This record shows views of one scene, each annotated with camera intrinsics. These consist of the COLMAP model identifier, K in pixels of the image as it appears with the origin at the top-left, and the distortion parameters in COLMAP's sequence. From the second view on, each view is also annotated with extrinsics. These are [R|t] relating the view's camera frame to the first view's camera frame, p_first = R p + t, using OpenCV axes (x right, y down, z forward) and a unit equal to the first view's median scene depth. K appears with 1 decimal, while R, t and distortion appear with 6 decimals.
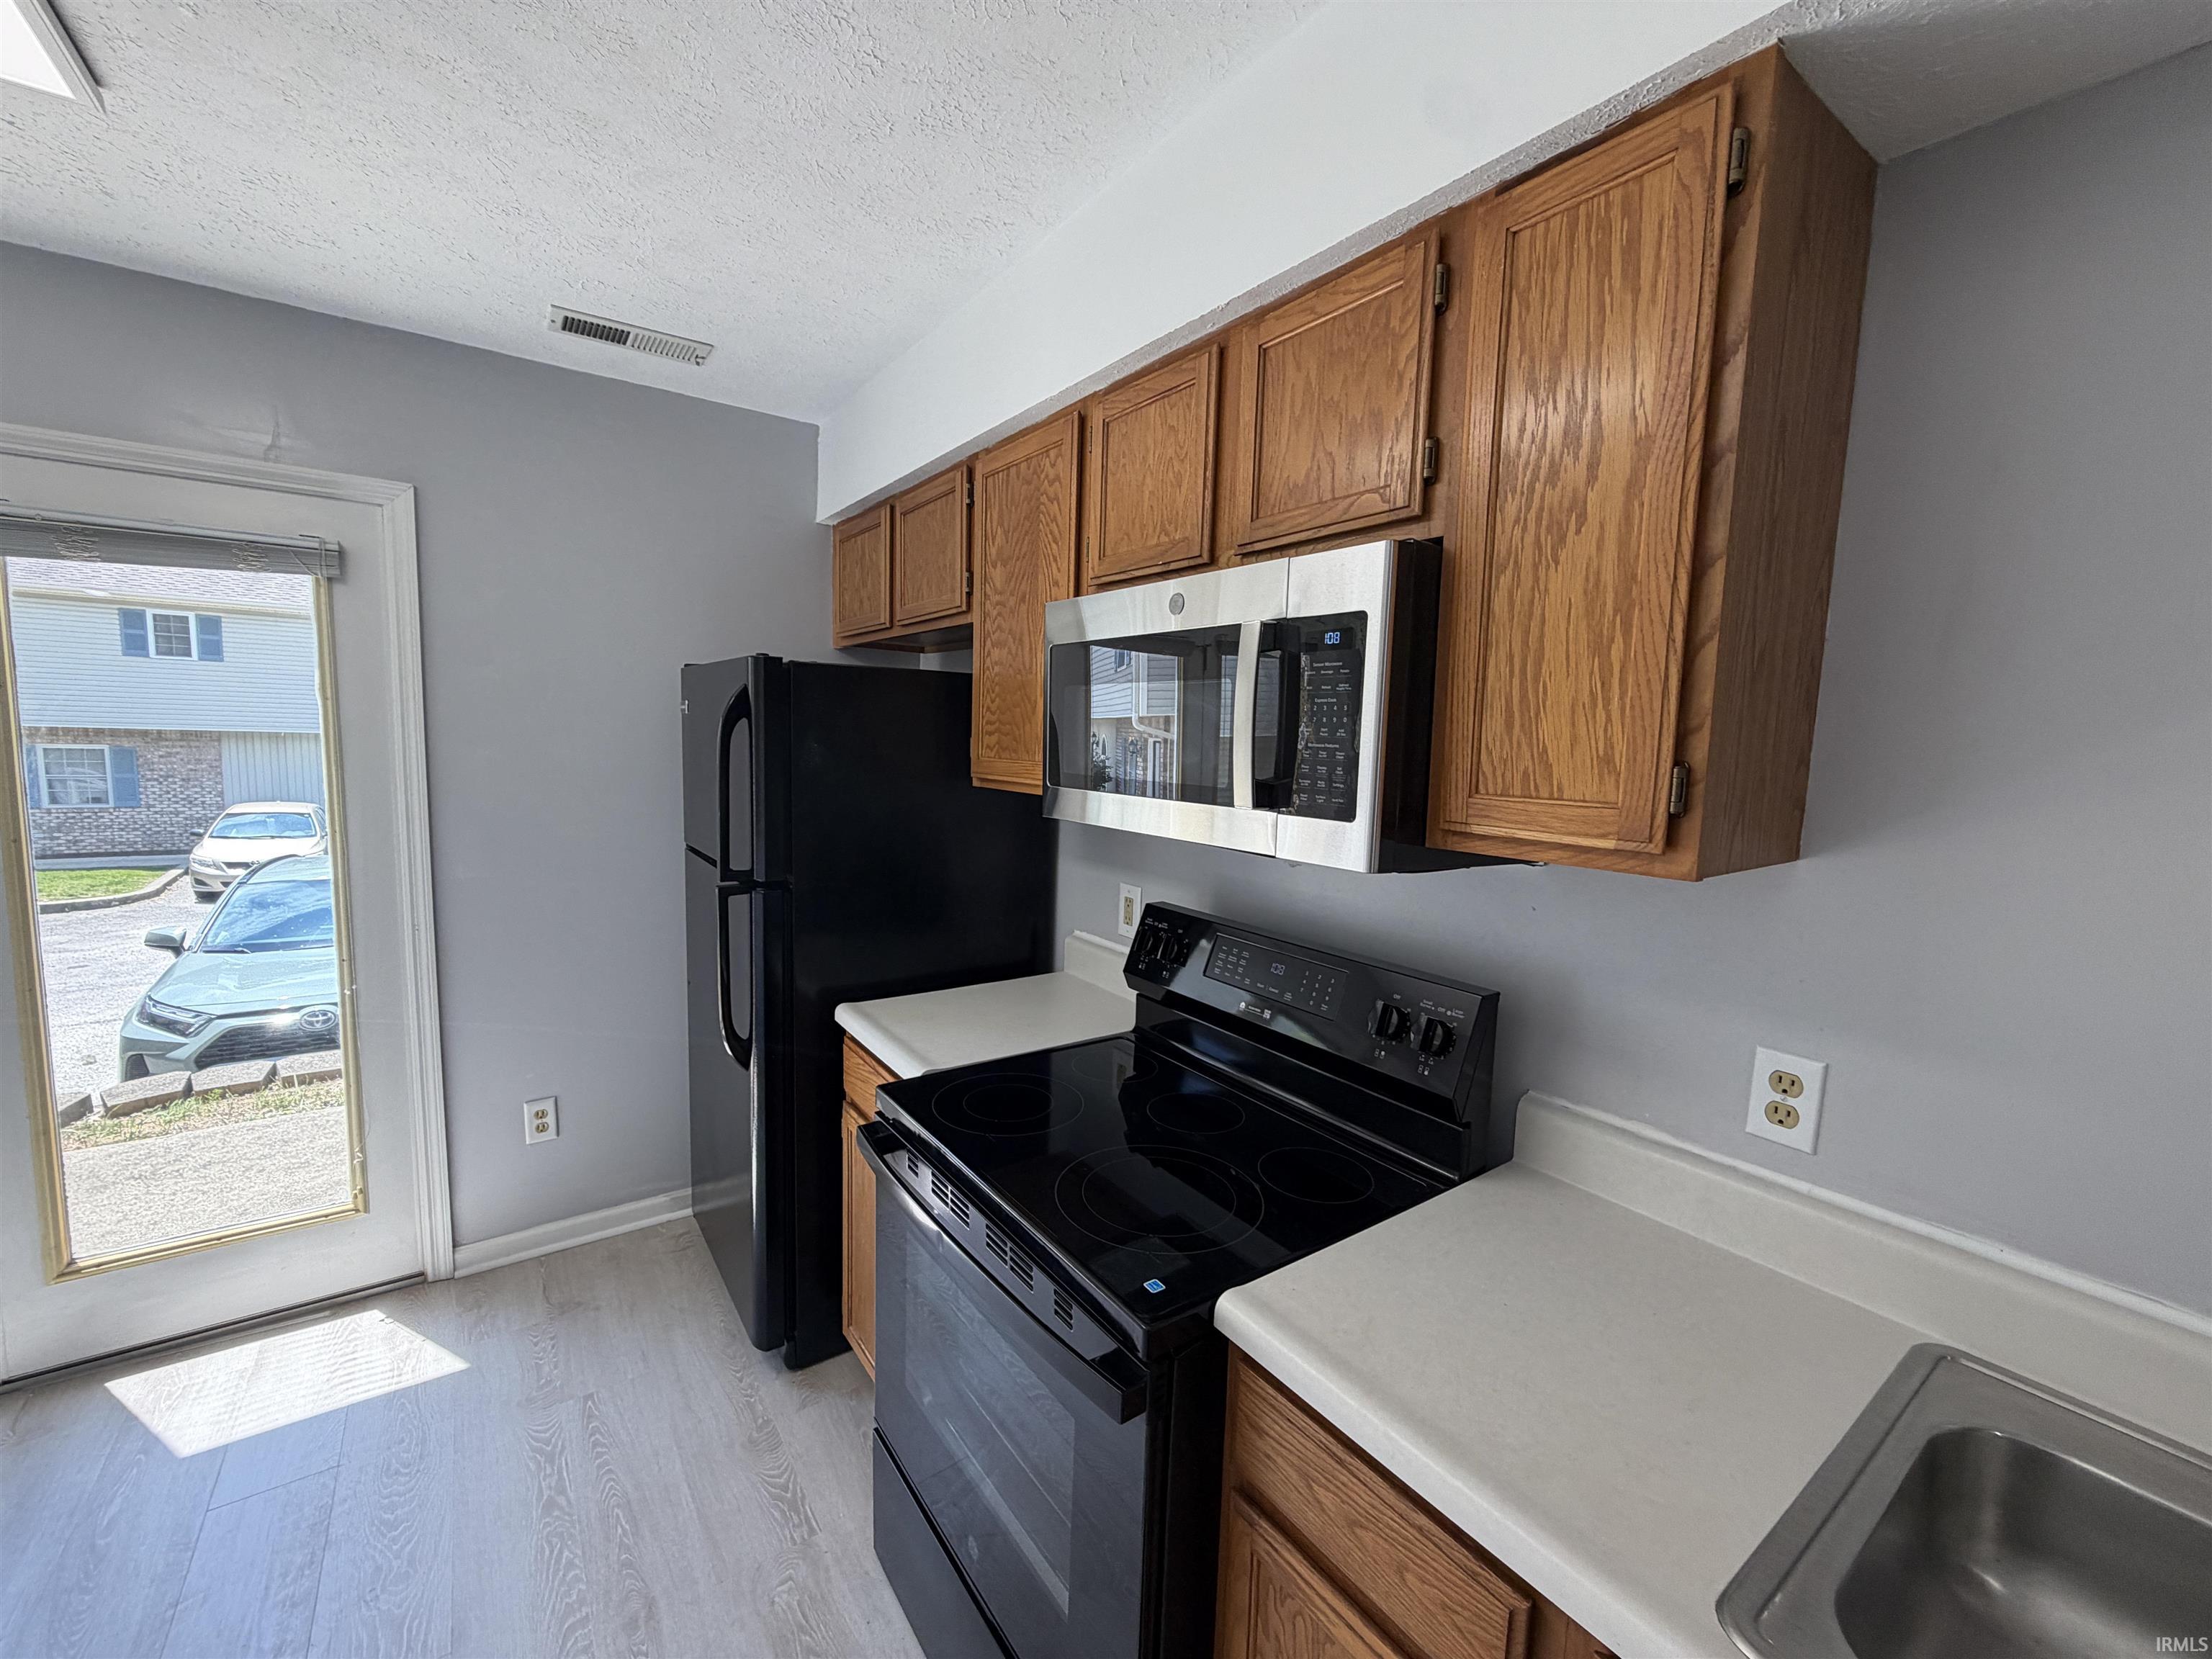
lens RADIAL K [[888.5, 0, 1107.1], [0, 888.5, 824.5], [0, 0, 1]] dist [0.002885, 0.000123]
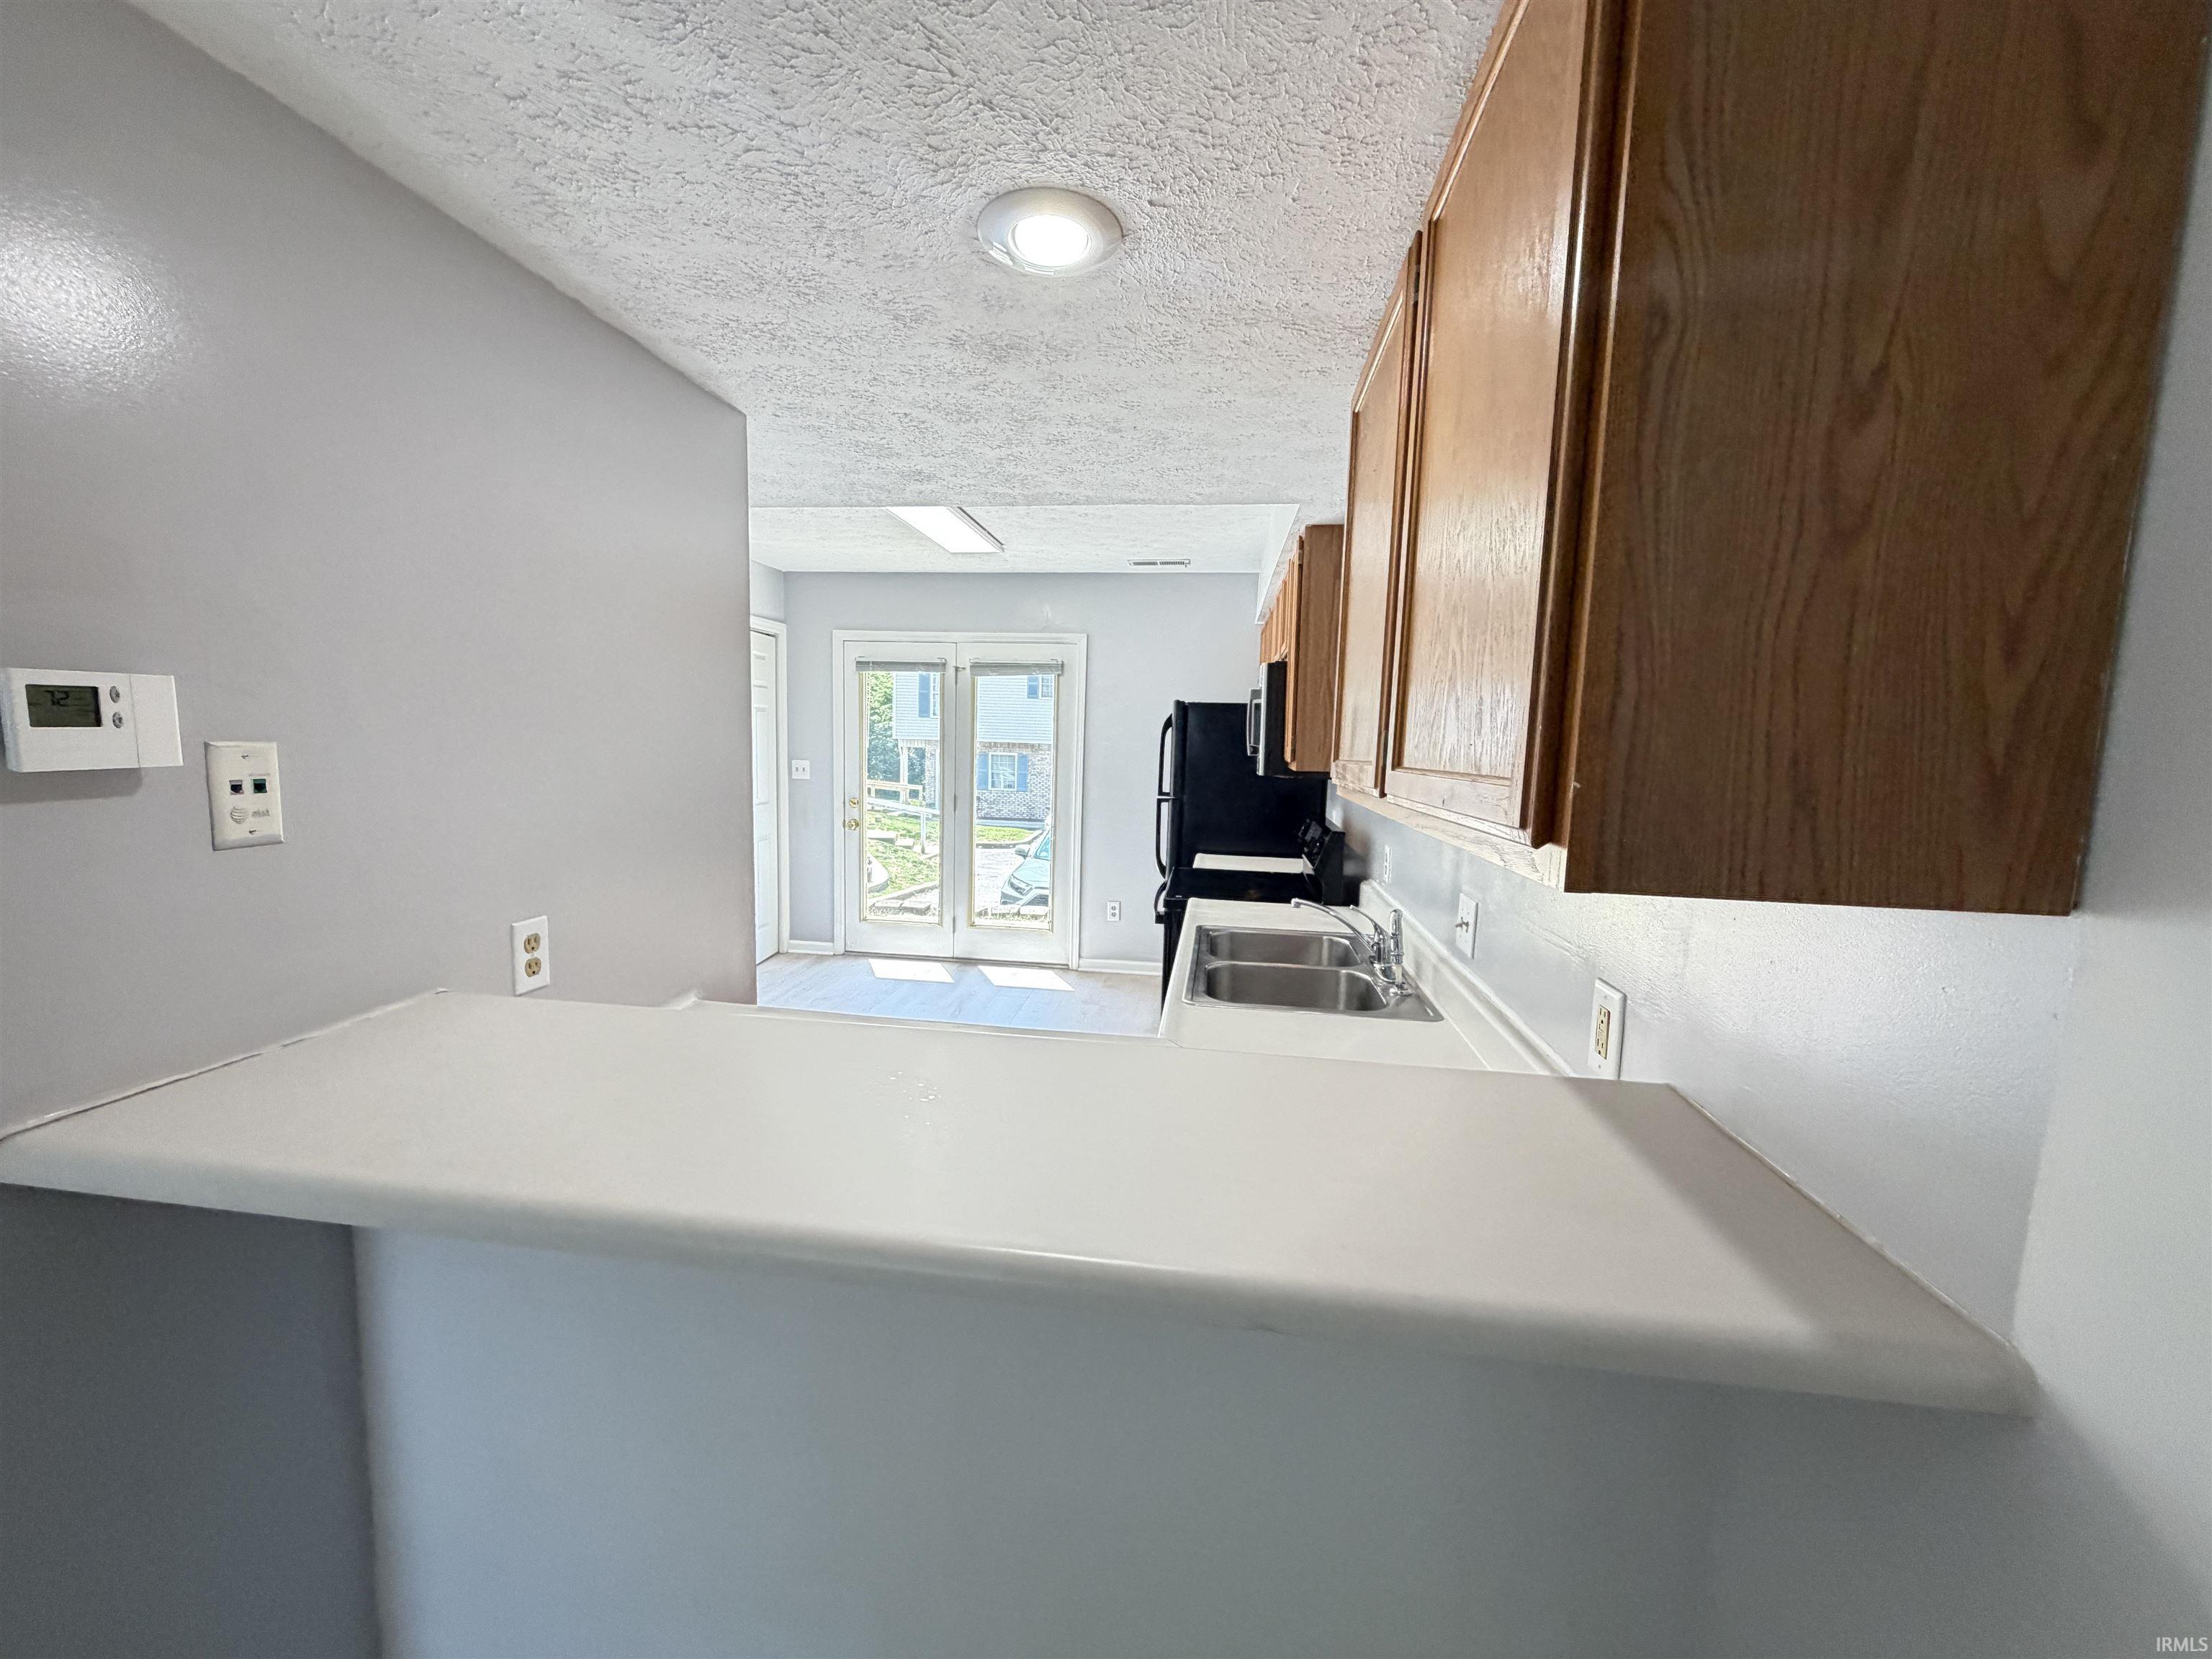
lens RADIAL K [[888.5, 0, 1103.3], [0, 888.5, 833.1], [0, 0, 1]] dist [0.002885, 0.000123]
pose [[0.732239, 0.070679, -0.677370, 0.859393], [-0.078421, 0.996735, 0.019229, 0.102919], [0.676518, 0.039040, 0.735391, -0.674592]]
